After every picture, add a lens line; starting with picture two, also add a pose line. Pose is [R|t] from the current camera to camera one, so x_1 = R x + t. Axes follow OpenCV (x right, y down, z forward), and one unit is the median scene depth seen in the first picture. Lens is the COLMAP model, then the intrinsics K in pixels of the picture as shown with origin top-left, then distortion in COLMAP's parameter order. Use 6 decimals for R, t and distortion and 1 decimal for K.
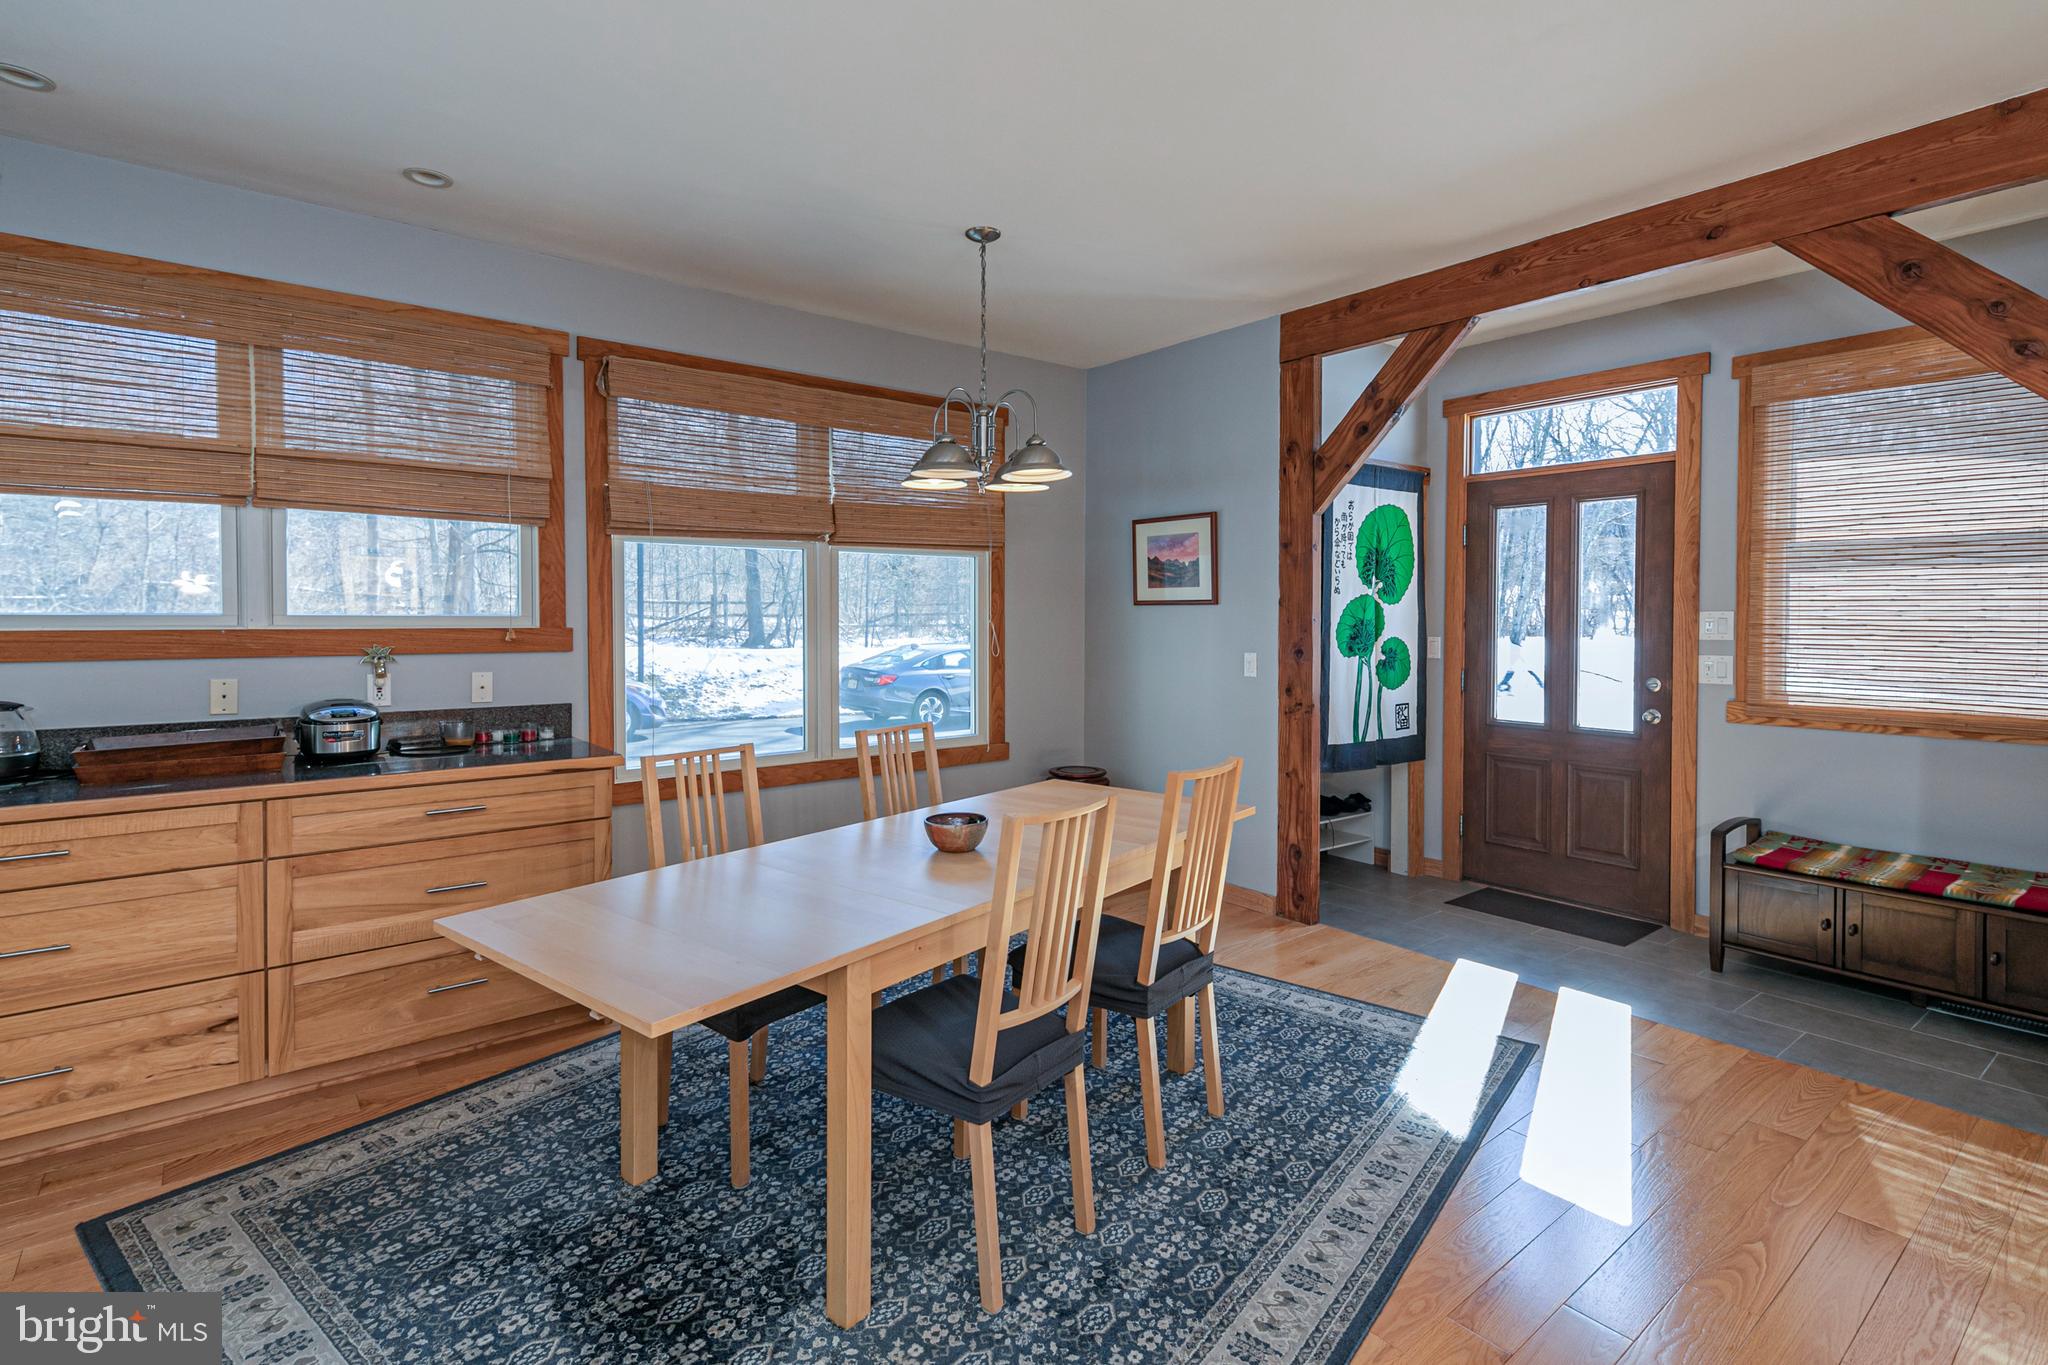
lens RADIAL K [[983.5, 0, 996.4], [0, 983.5, 631.1], [0, 0, 1]] dist [0.030881, -0.005969]
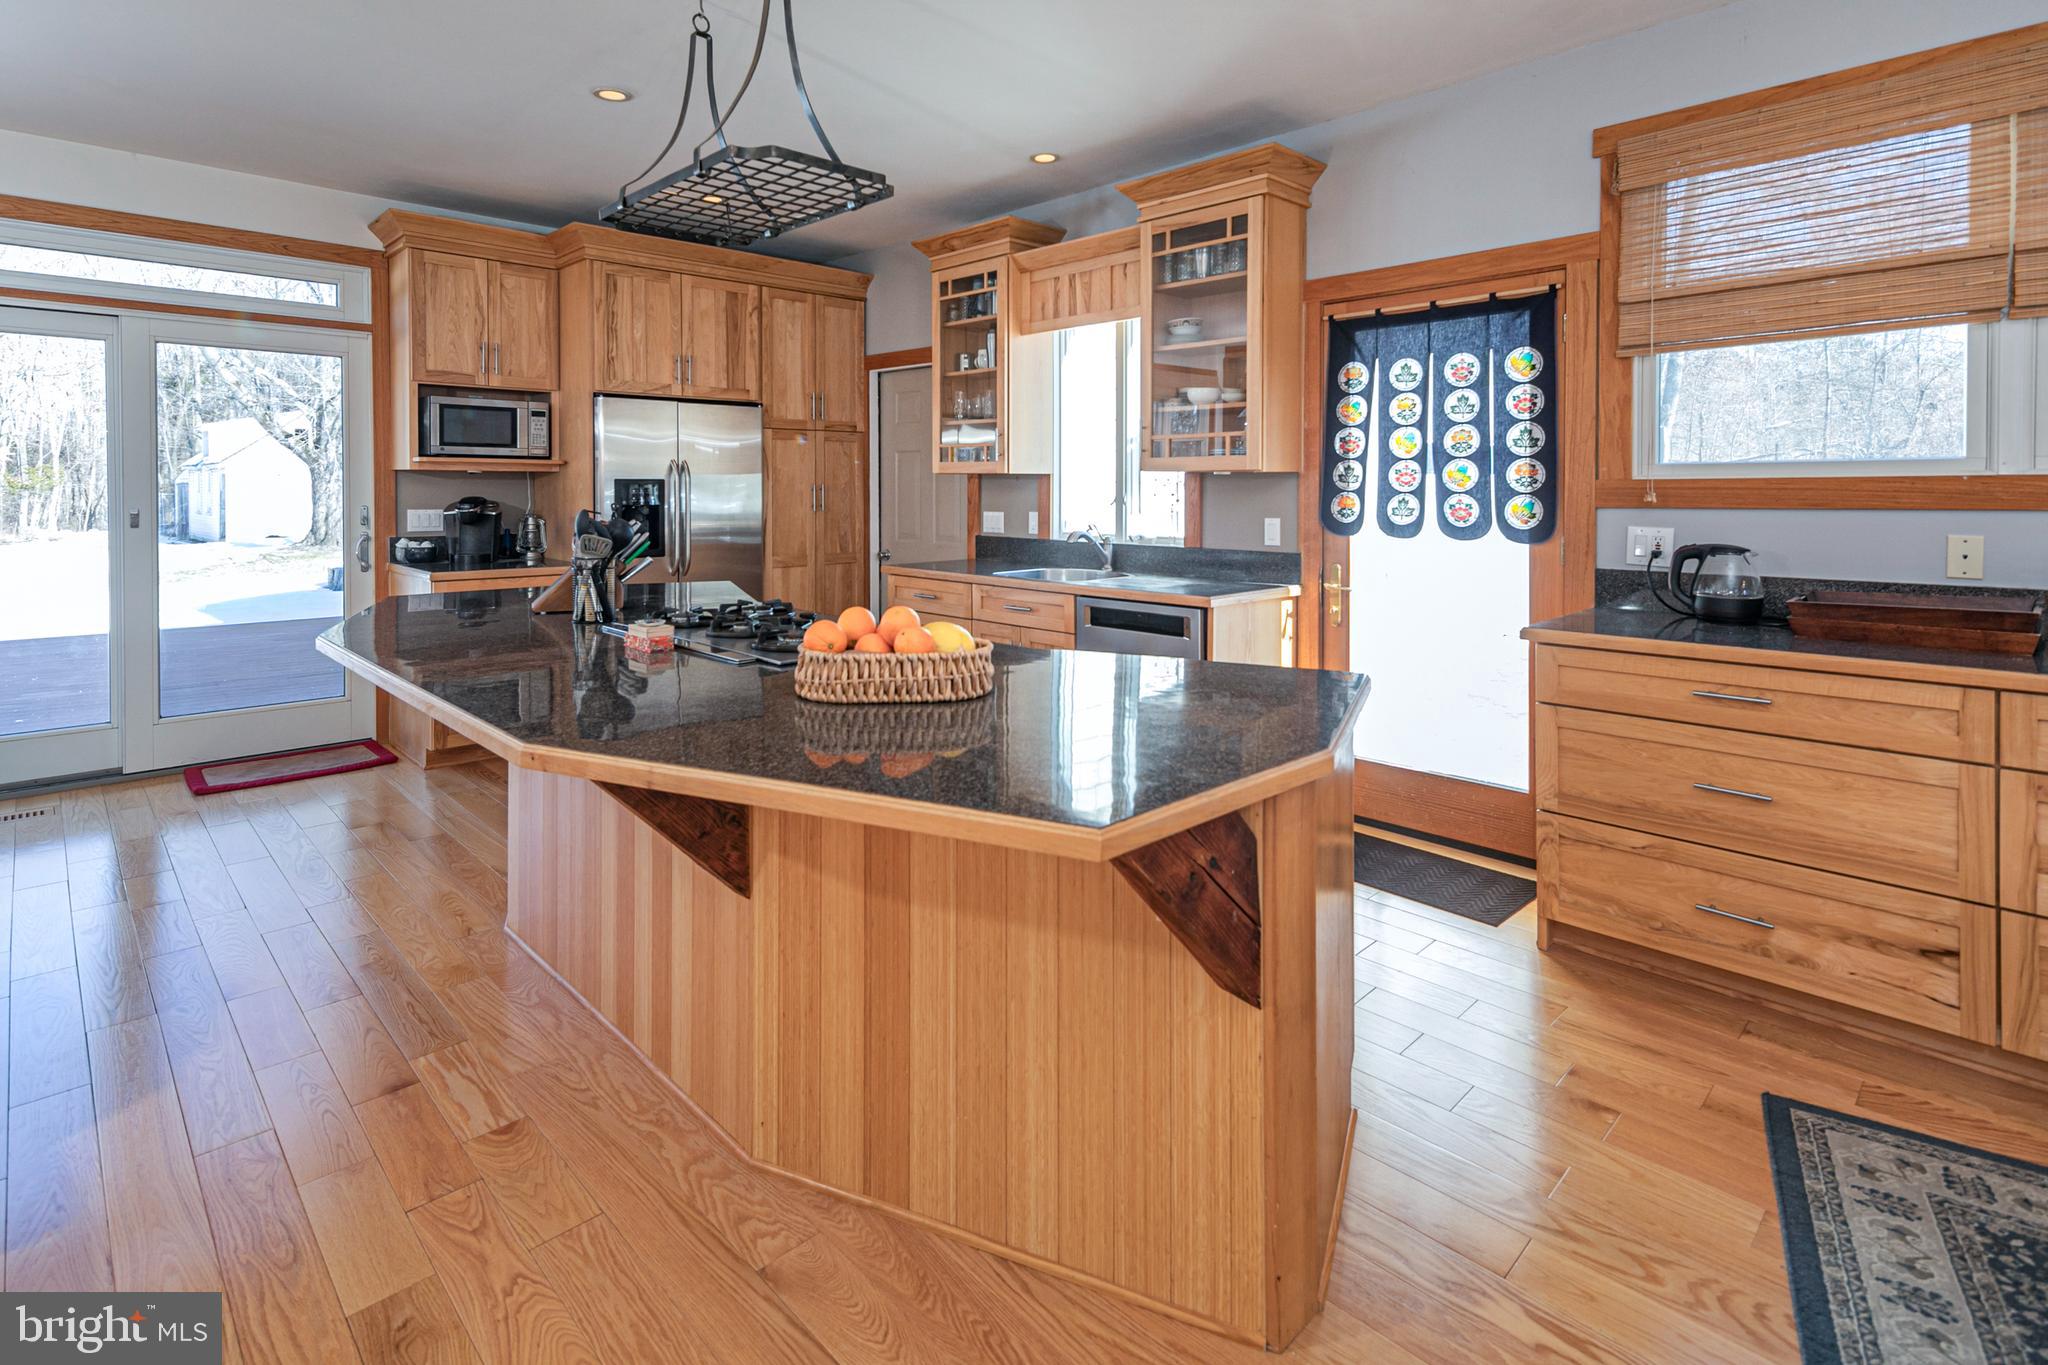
lens RADIAL K [[983.5, 0, 1012.0], [0, 983.5, 502.9], [0, 0, 1]] dist [0.030881, -0.005969]
pose [[0.100605, 0.011079, -0.994865, -0.022255], [-0.010880, 0.999890, 0.010034, 0.016520], [0.994867, 0.009815, 0.100715, 0.107192]]
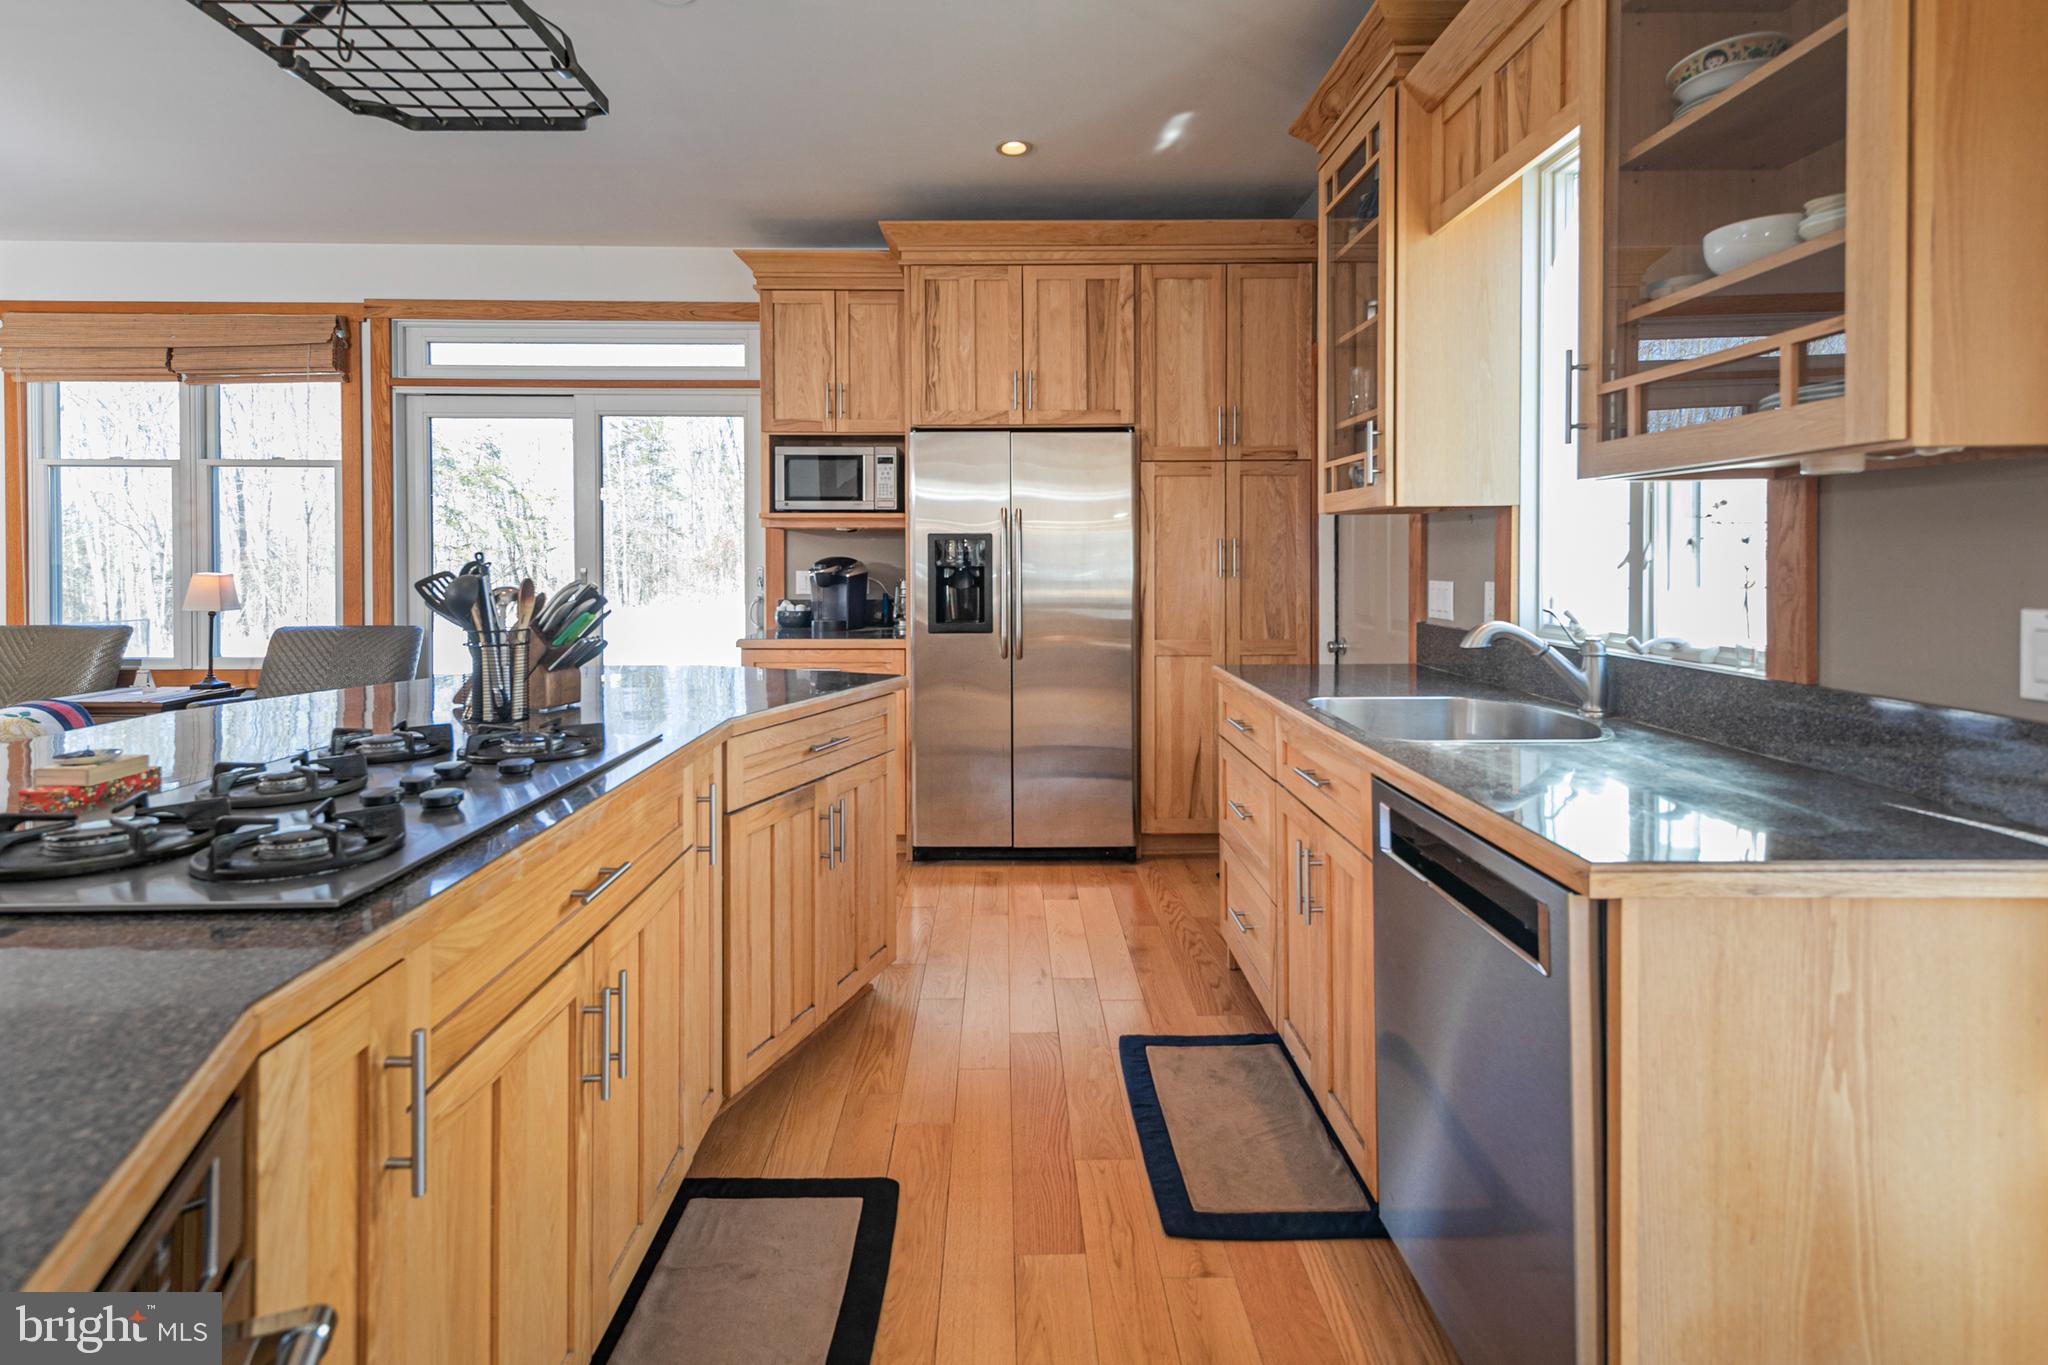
lens RADIAL K [[983.5, 0, 1026.3], [0, 983.5, 566.4], [0, 0, 1]] dist [0.030881, -0.005969]
pose [[-0.605015, 0.002971, -0.796209, -0.565852], [-0.008612, 0.999910, 0.010275, 0.026088], [0.796168, 0.013073, -0.604935, 0.408291]]
